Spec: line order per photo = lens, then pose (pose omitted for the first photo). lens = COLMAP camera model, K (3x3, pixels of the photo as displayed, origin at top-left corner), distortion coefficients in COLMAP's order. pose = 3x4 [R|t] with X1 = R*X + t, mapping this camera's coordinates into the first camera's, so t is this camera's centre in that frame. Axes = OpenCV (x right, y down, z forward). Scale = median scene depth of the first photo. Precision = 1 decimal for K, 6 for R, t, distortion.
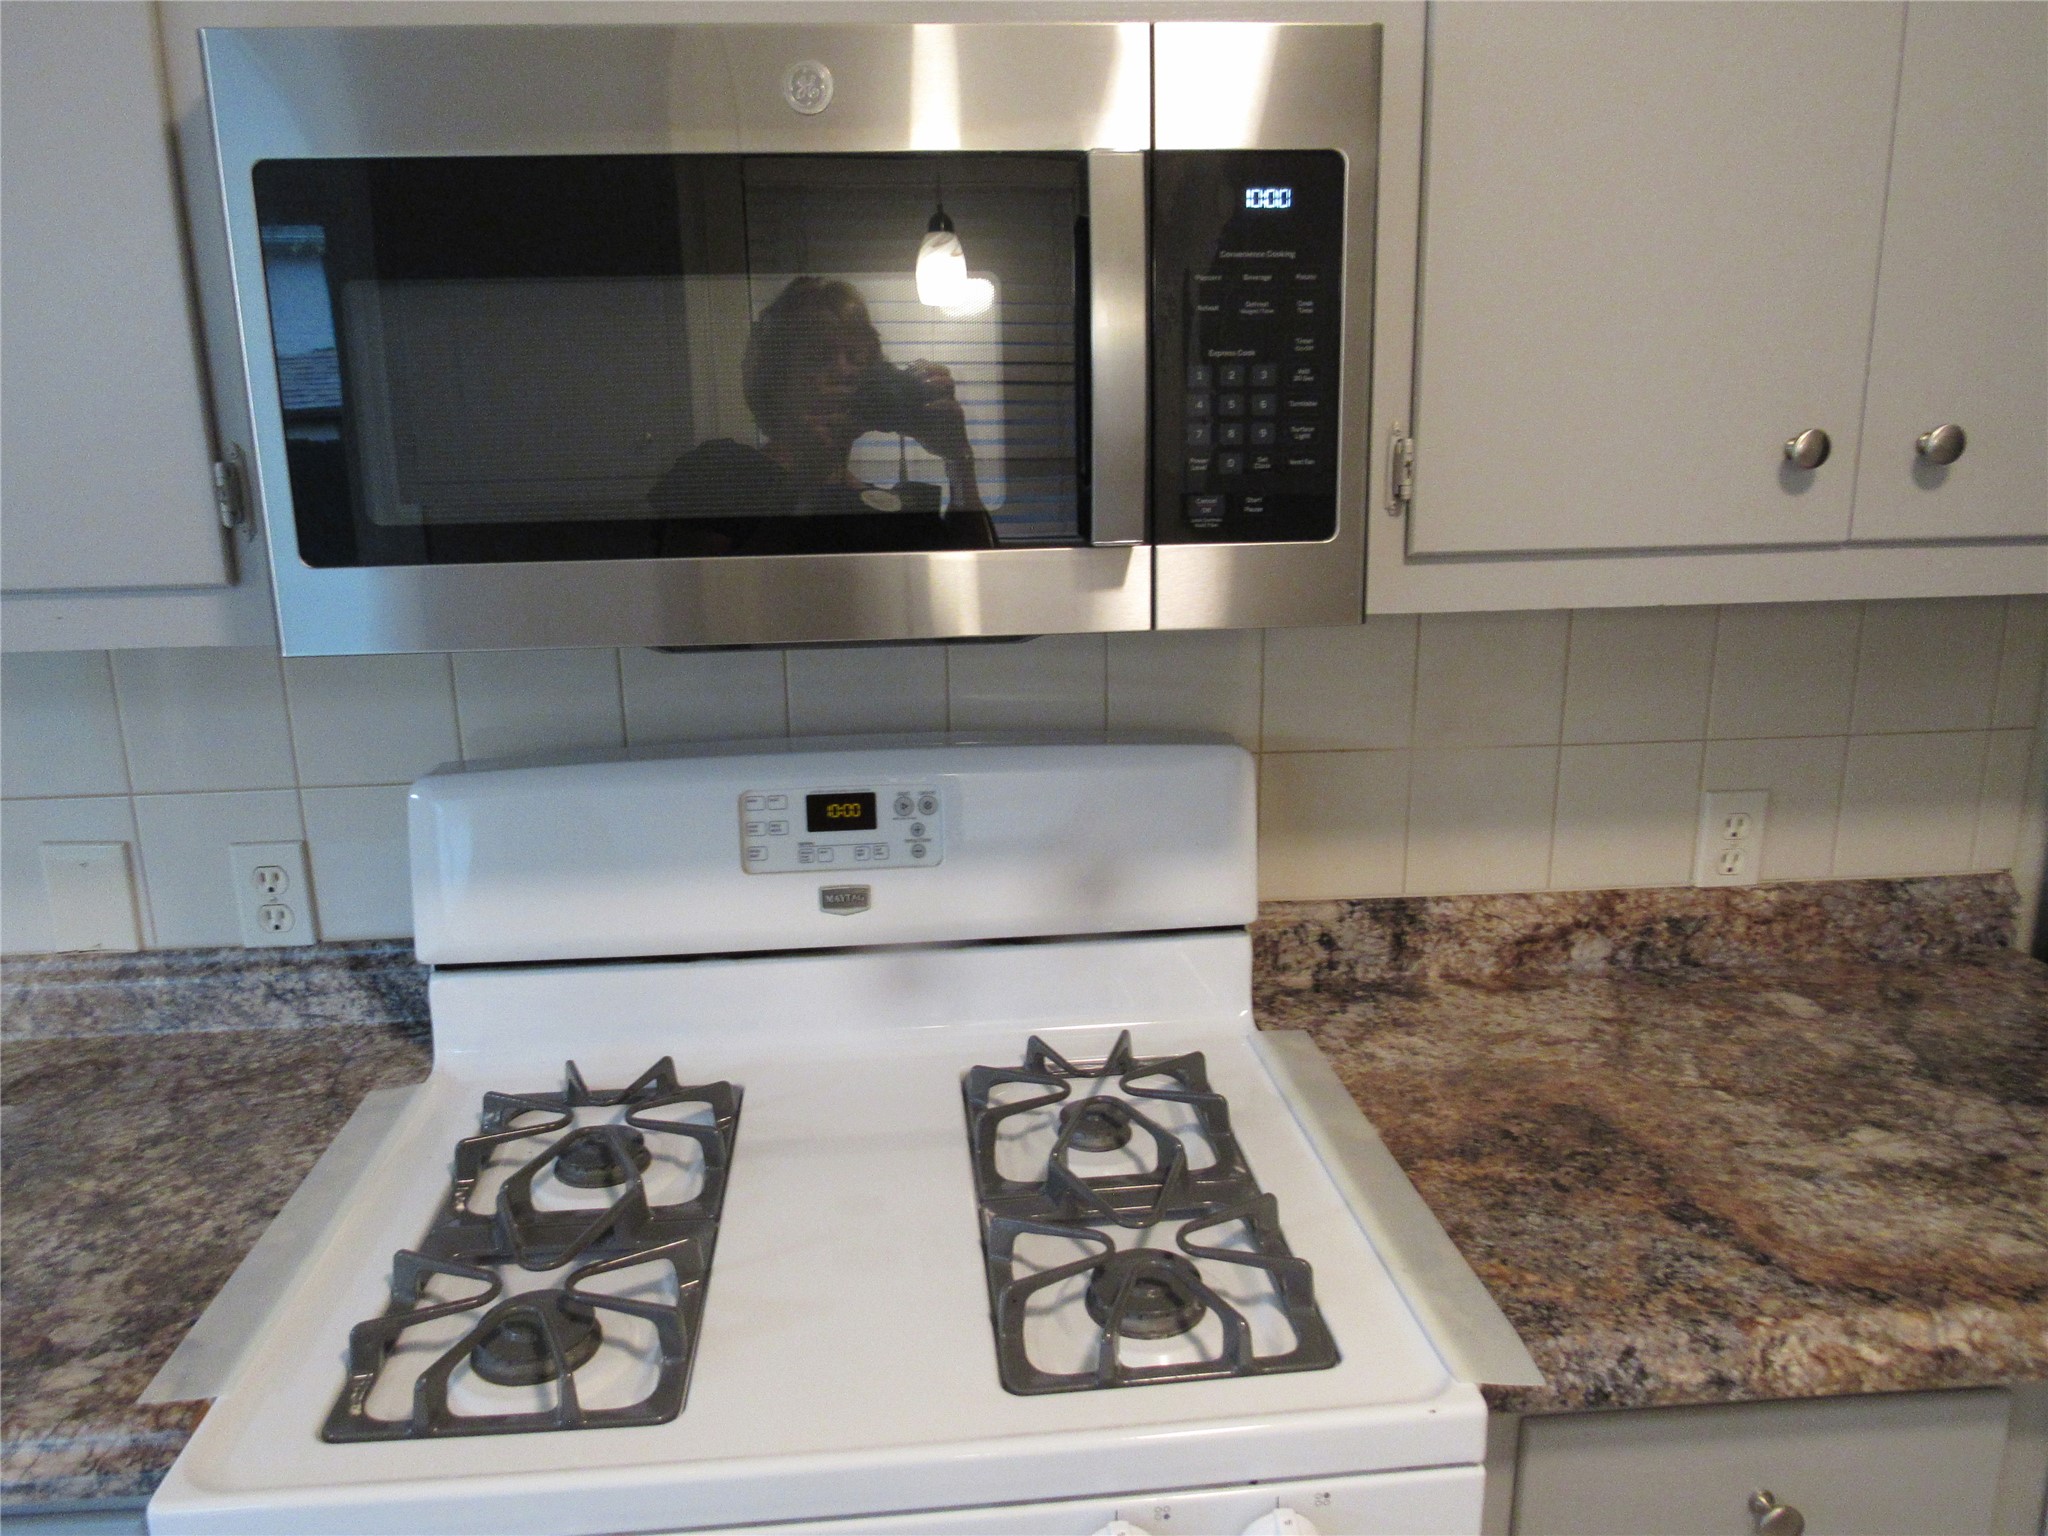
lens RADIAL K [[1468.1, 0, 1009.4], [0, 1468.1, 763.3], [0, 0, 1]] dist [-0.052292, 0.040176]
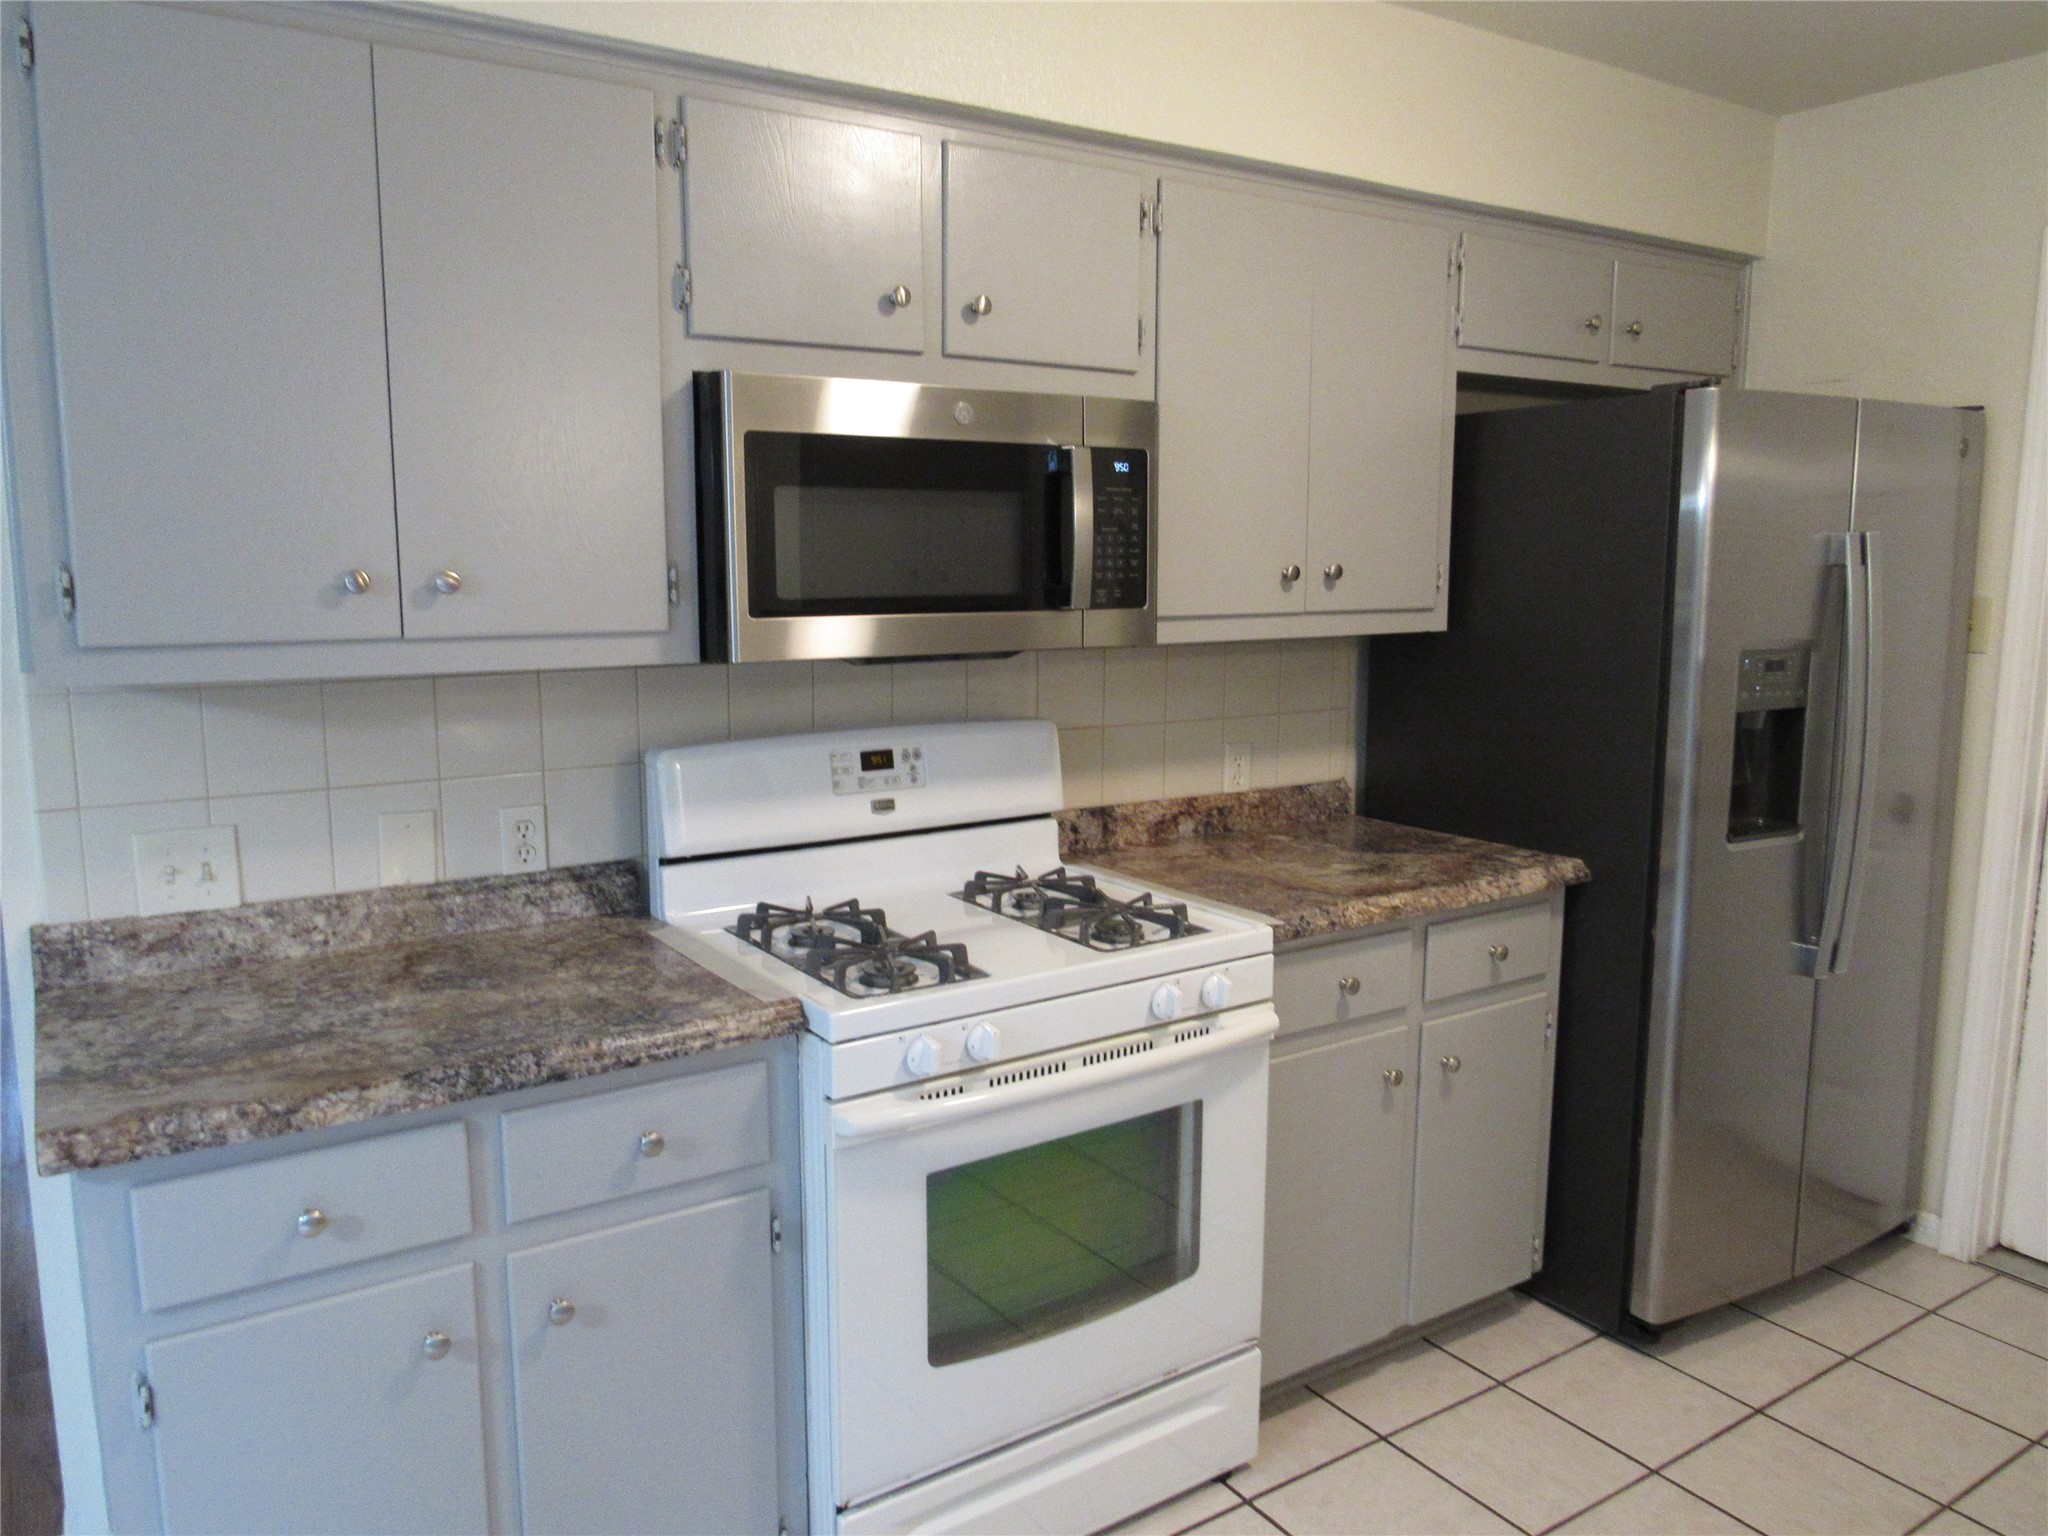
lens RADIAL K [[1460.1, 0, 1024.0], [0, 1460.1, 768.0], [0, 0, 1]] dist [-0.114901, 0.000917]
pose [[0.873945, -0.052095, 0.483225, -0.794904], [0.098095, 0.992684, -0.070392, 0.179737], [-0.476023, 0.108920, 0.872662, -0.667166]]
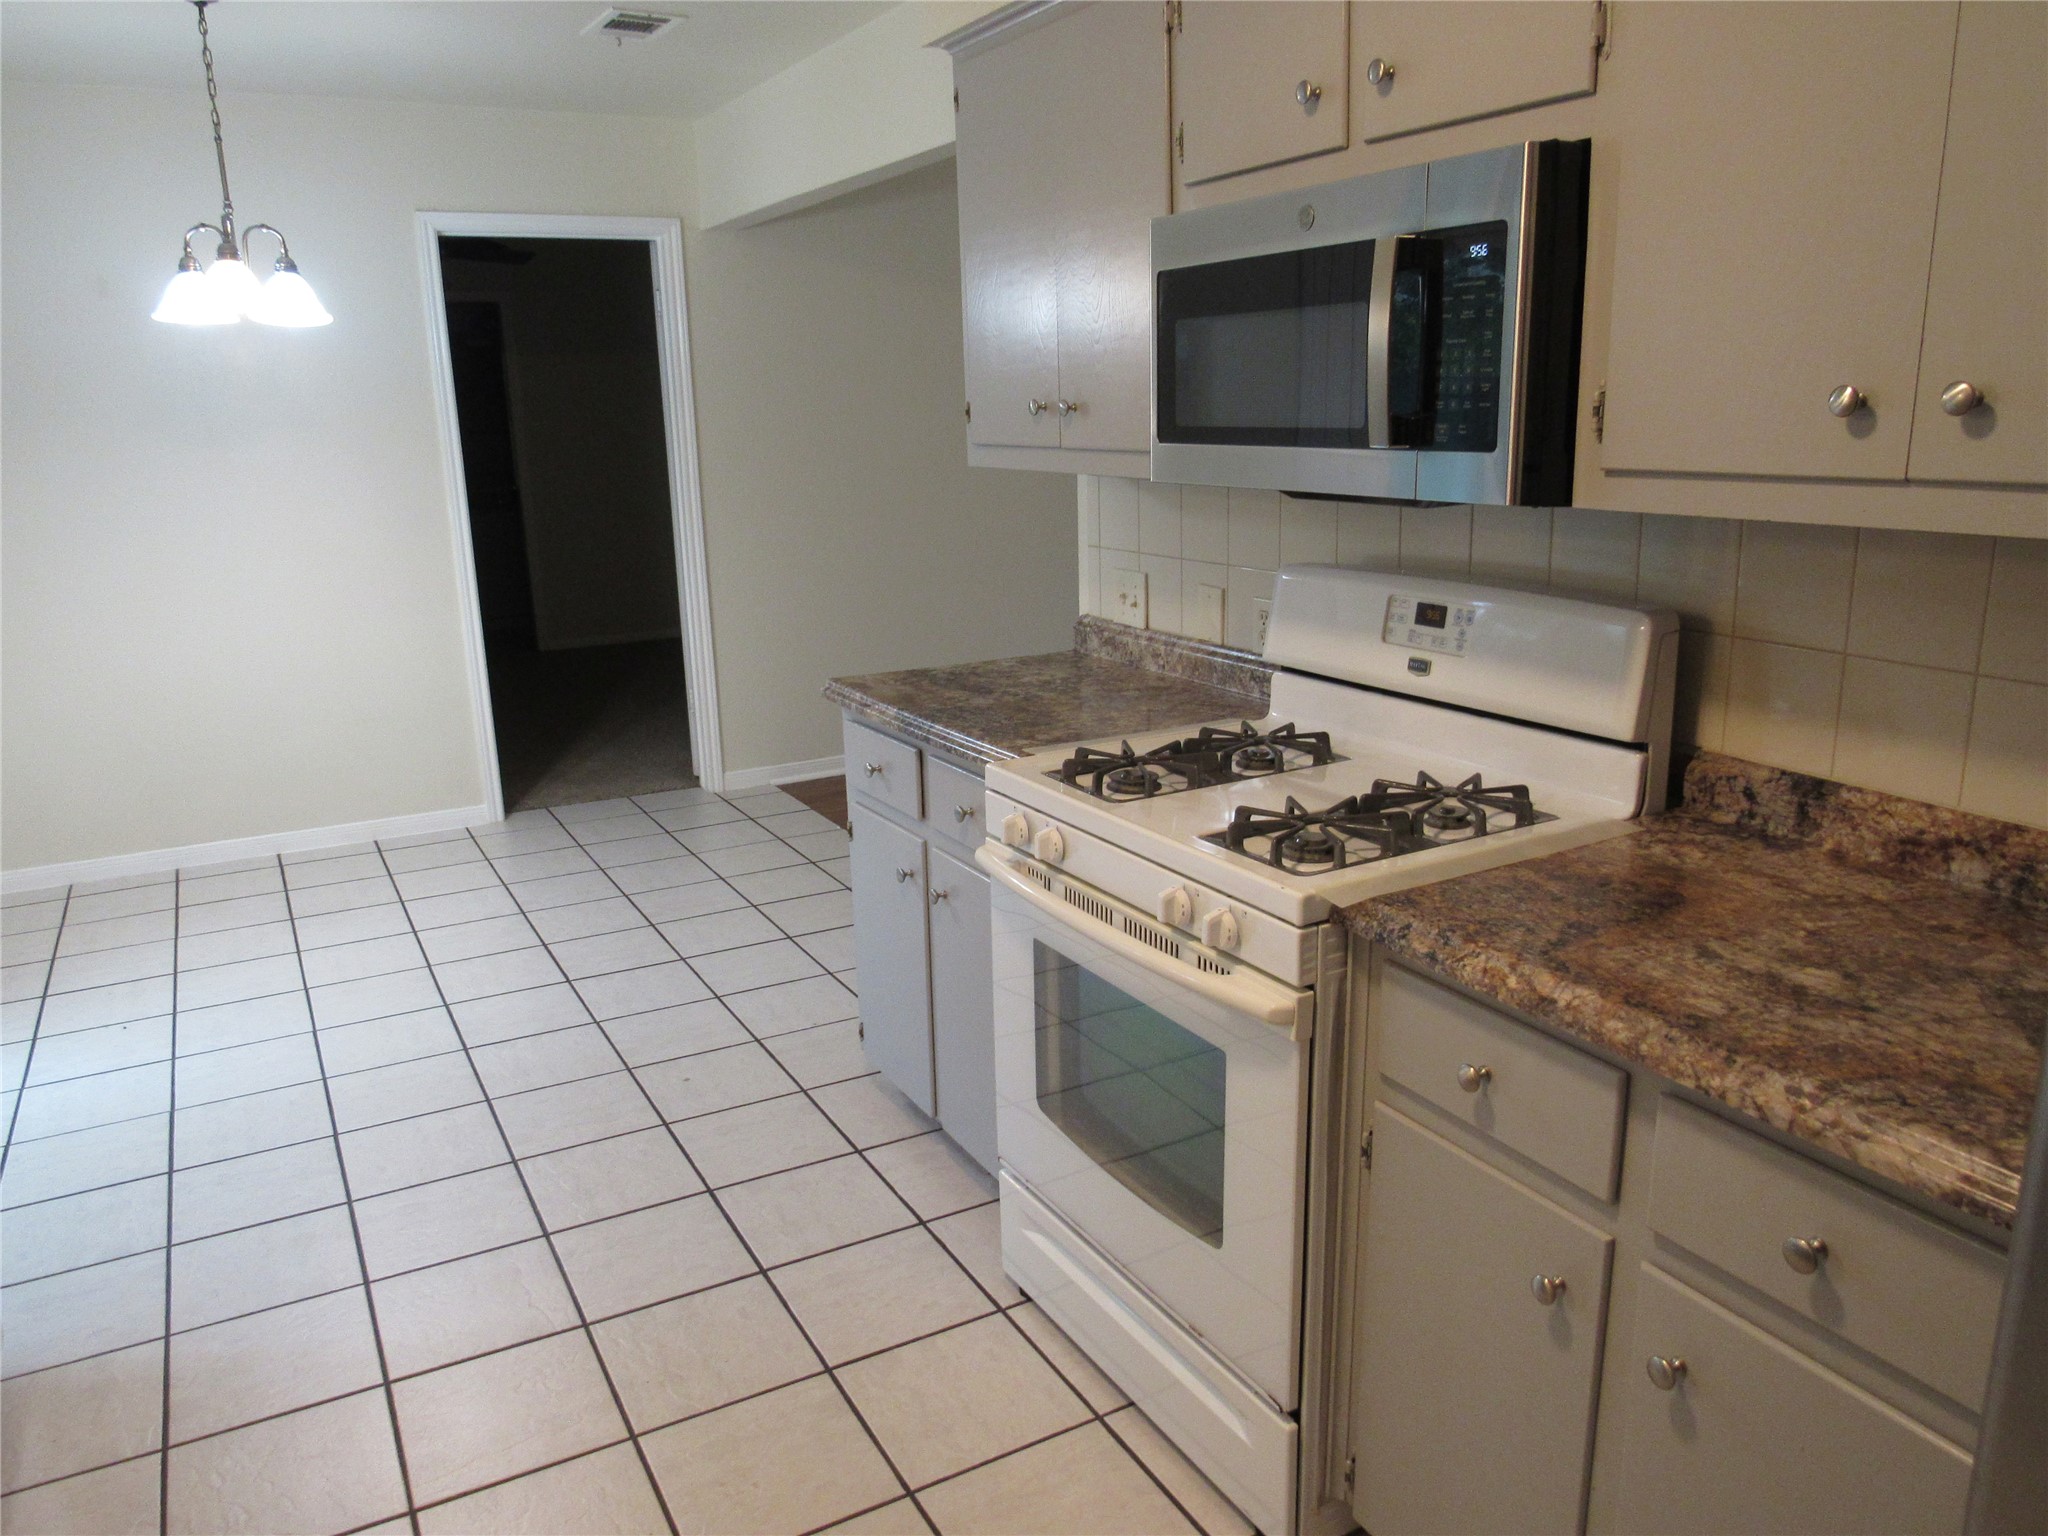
lens RADIAL K [[1489.0, 0, 1017.9], [0, 1489.0, 774.8], [0, 0, 1]] dist [-0.031511, 0.029980]
pose [[0.409074, 0.234250, -0.881922, 1.145051], [-0.202939, 0.965638, 0.162354, 0.027603], [0.889649, 0.112562, 0.442555, -0.136558]]
